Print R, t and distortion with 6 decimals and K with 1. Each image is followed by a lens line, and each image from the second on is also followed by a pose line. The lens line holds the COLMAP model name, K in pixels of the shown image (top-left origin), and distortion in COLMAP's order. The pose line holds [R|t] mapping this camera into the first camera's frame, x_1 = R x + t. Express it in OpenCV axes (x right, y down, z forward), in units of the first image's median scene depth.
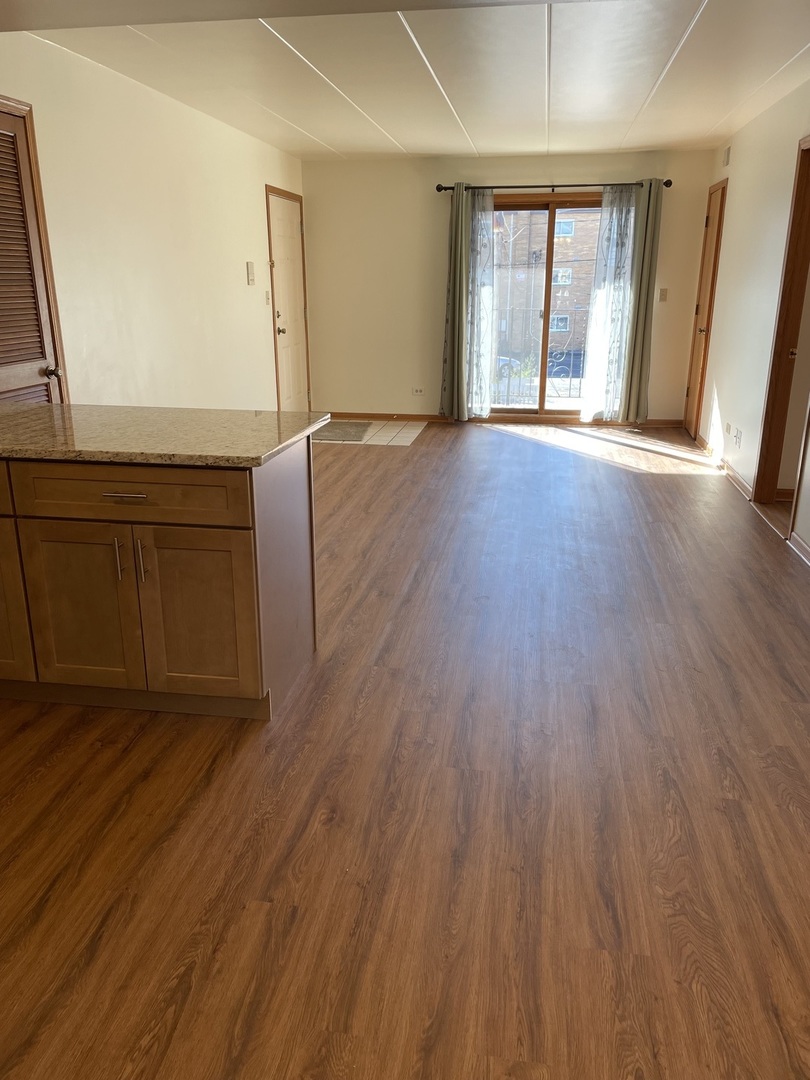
lens RADIAL K [[810.4, 0, 395.2], [0, 810.4, 518.4], [0, 0, 1]] dist [0.055634, -0.084909]
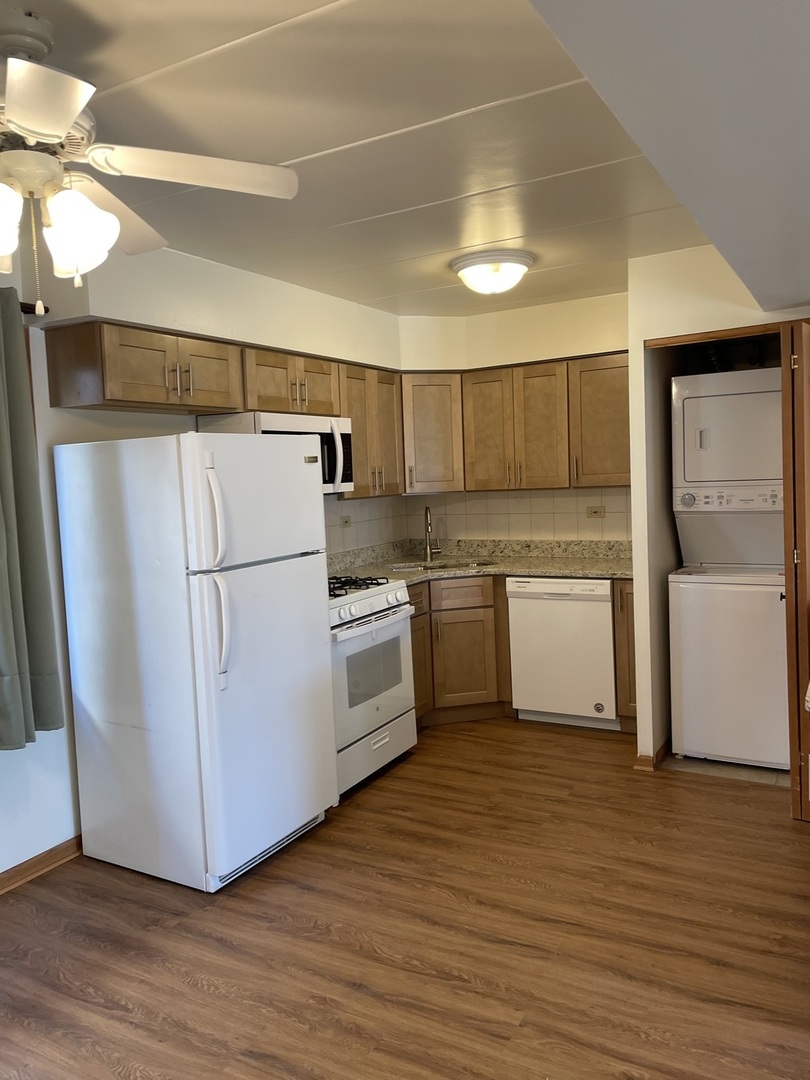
lens RADIAL K [[810.4, 0, 393.2], [0, 810.4, 513.7], [0, 0, 1]] dist [0.055634, -0.084909]
pose [[-0.349735, 0.068246, -0.934359, 0.899263], [-0.230025, 0.960558, 0.156259, -0.346017], [0.908171, 0.269575, -0.320243, 0.977499]]
